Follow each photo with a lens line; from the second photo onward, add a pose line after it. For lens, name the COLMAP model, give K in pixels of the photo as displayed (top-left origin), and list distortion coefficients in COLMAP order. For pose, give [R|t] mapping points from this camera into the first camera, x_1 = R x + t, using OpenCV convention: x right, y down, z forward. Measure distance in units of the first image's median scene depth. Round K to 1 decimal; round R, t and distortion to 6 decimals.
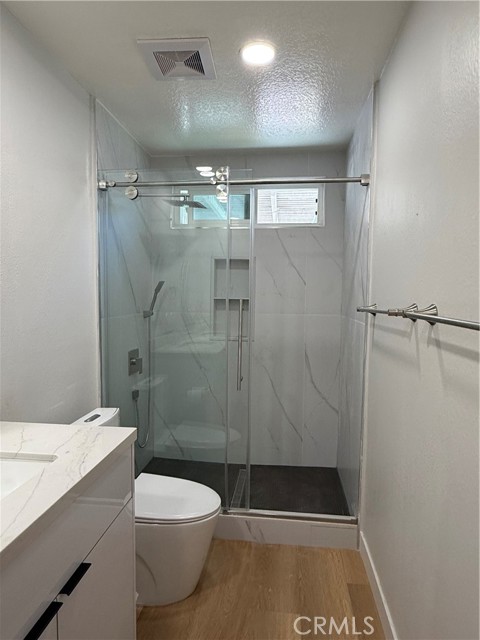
lens RADIAL K [[396.1, 0, 240.0], [0, 396.1, 320.0], [0, 0, 1]] dist [0.002298, 0.000977]
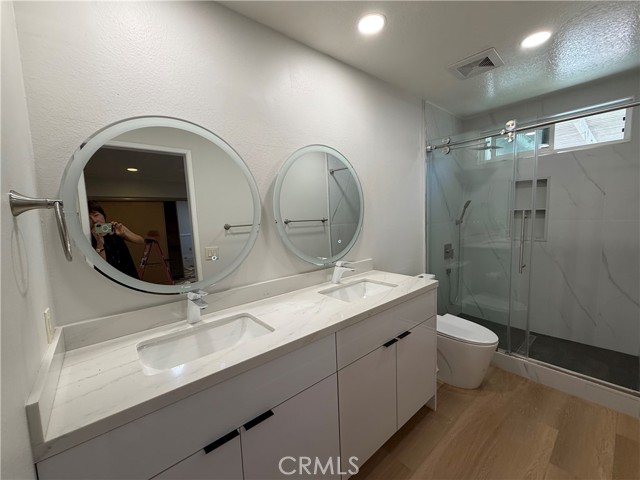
lens RADIAL K [[263.9, 0, 320.0], [0, 263.9, 240.0], [0, 0, 1]] dist [0.001173, 0.000313]
pose [[0.724568, 0.032382, -0.688443, 0.102305], [-0.000390, 0.998915, 0.046575, 0.008047], [0.689204, -0.033478, 0.723794, -0.163278]]
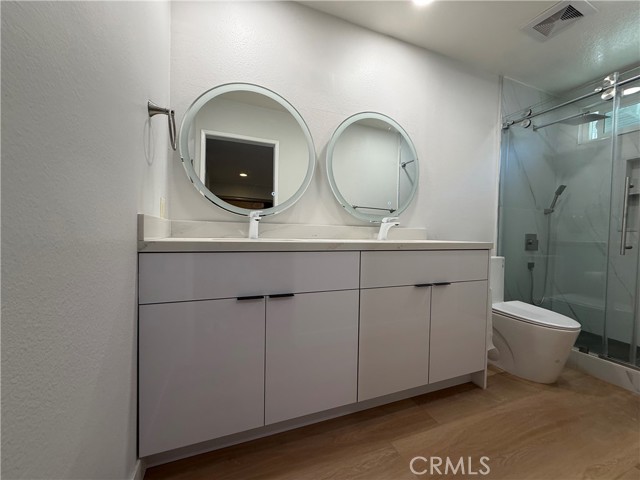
lens RADIAL K [[254.0, 0, 320.0], [0, 254.0, 240.0], [0, 0, 1]] dist [0.001876, 0.000267]
pose [[0.463948, 0.024582, -0.885521, 0.200862], [-0.075288, 0.997092, -0.011766, 0.167788], [0.882657, 0.072127, 0.464450, -0.118590]]
